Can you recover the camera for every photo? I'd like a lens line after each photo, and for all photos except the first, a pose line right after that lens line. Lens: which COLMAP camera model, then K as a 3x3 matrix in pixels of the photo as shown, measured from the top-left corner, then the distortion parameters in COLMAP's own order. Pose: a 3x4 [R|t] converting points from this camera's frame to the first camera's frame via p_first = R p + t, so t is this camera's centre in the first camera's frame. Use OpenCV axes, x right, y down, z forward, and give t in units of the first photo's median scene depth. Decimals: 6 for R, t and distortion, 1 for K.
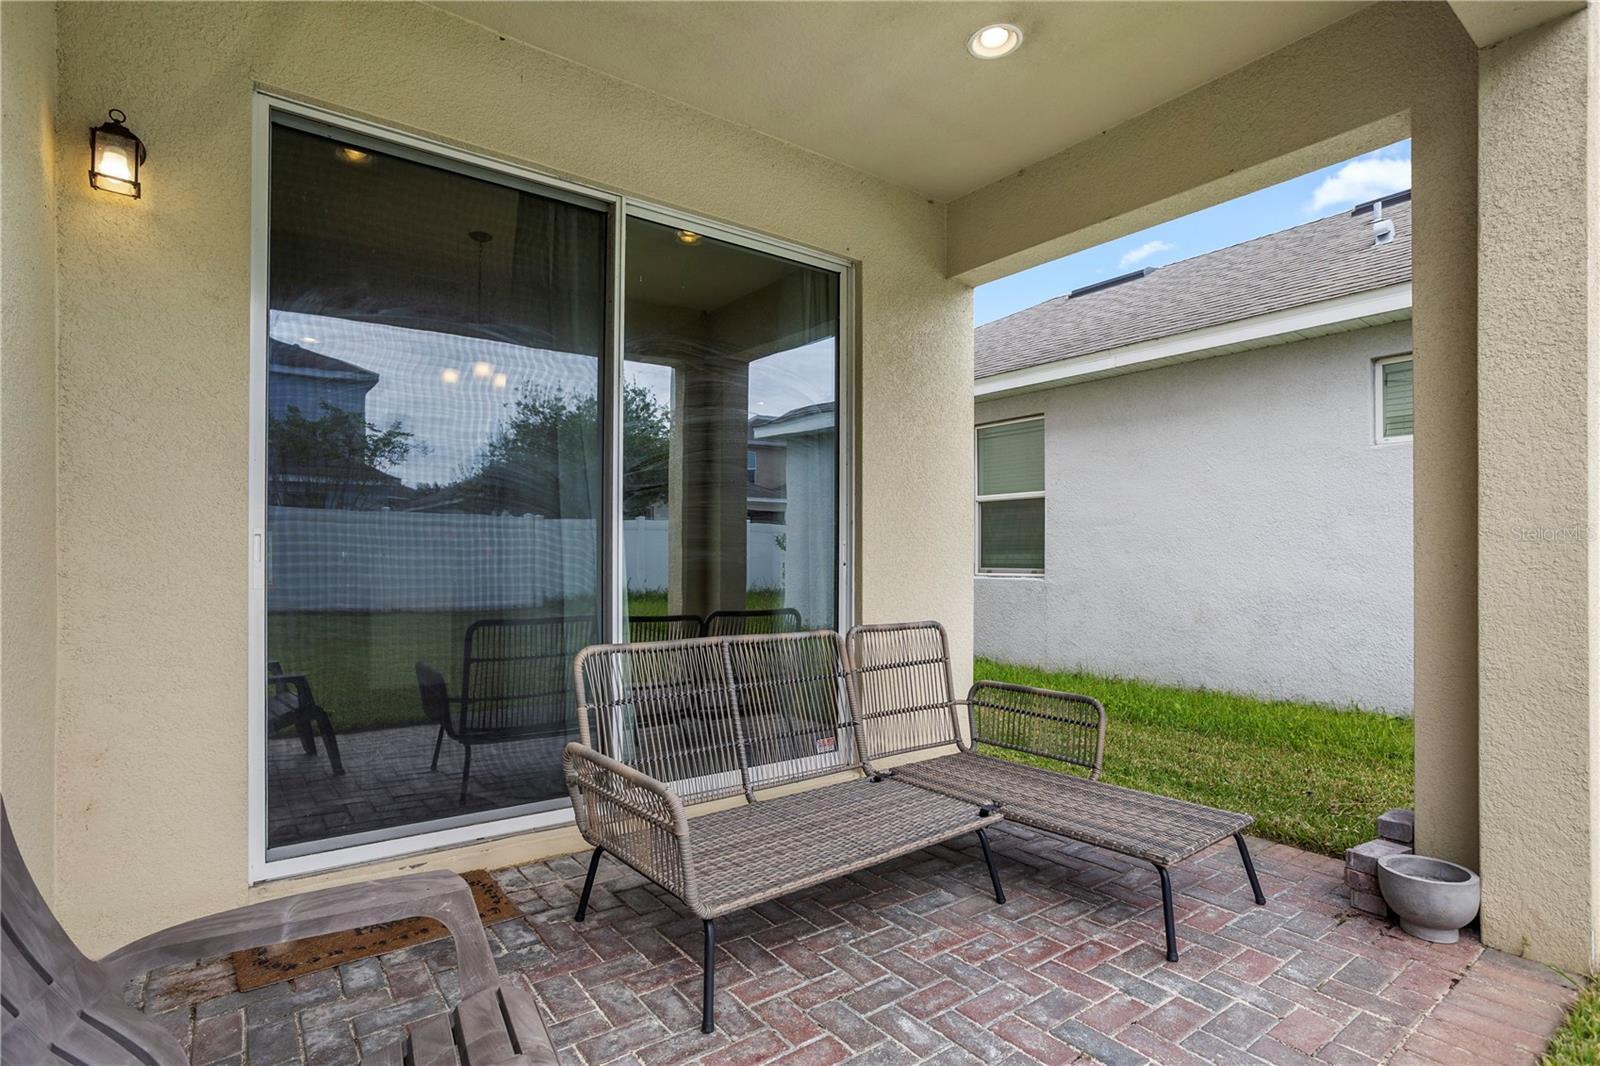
lens RADIAL K [[777.6, 0, 799.6], [0, 777.6, 541.1], [0, 0, 1]] dist [-0.015524, 0.000257]
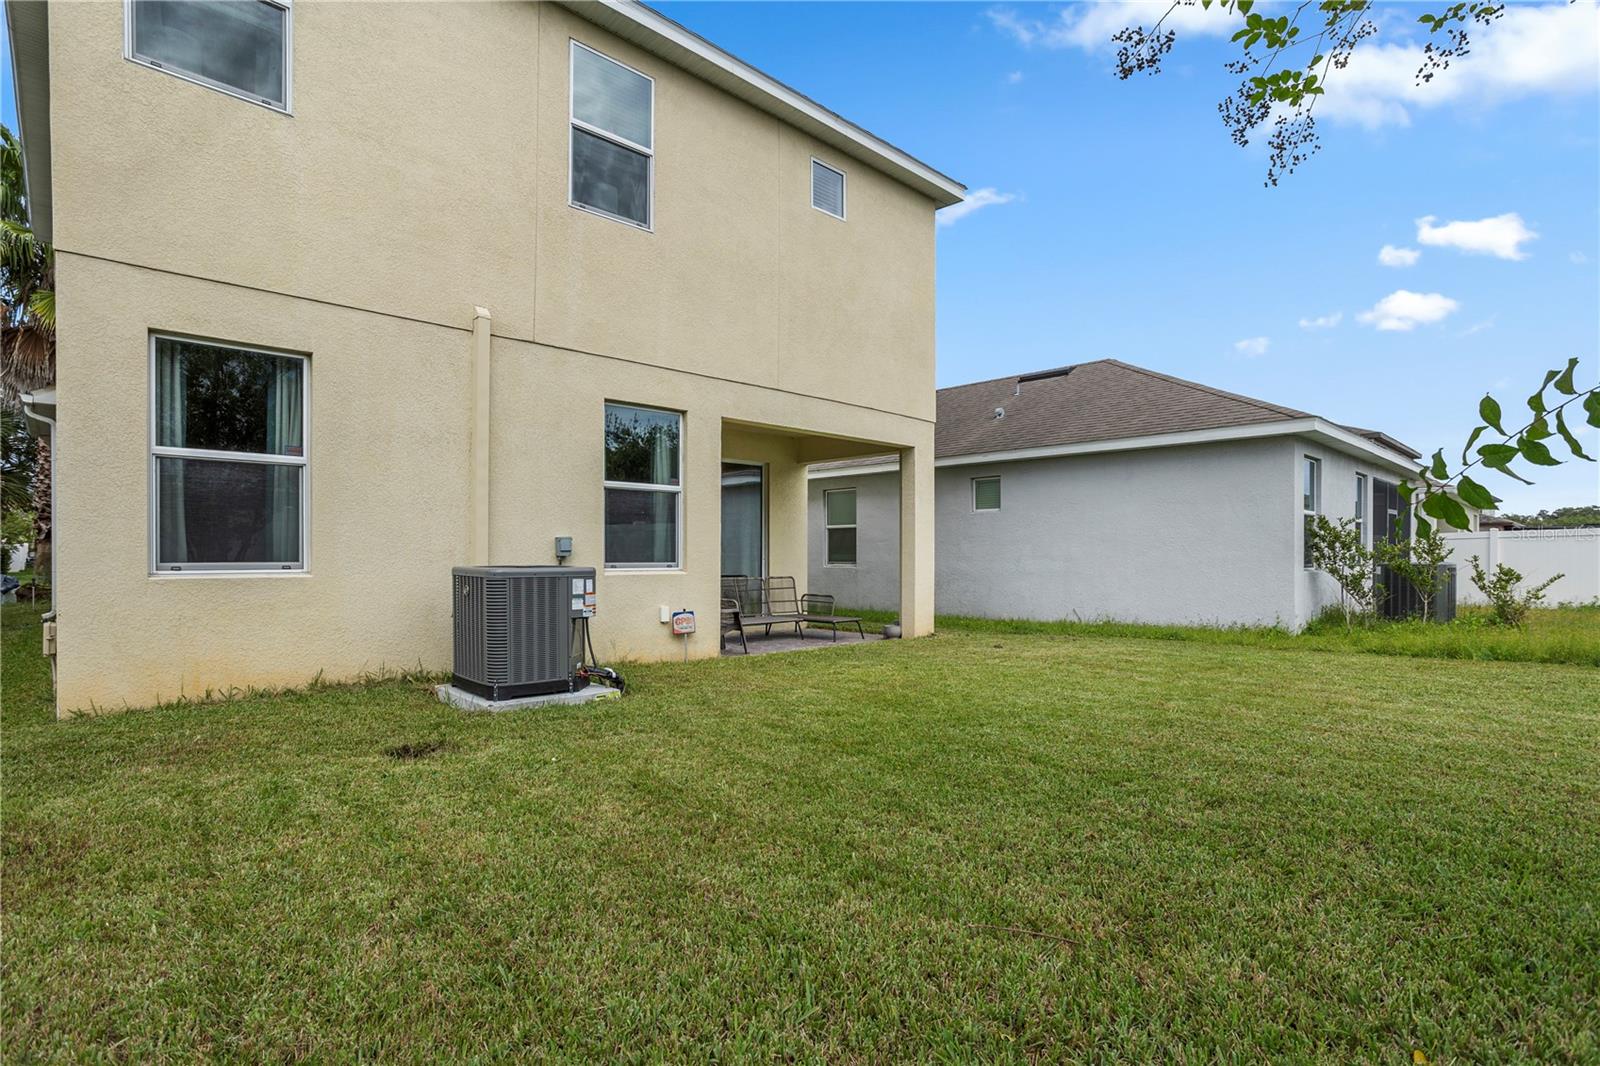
lens RADIAL K [[777.6, 0, 797.8], [0, 777.6, 544.5], [0, 0, 1]] dist [-0.015524, 0.000257]
pose [[0.992832, 0.002903, 0.119485, -0.089379], [-0.003649, 0.999975, 0.006021, -0.023236], [-0.119465, -0.006413, 0.992818, -1.053035]]
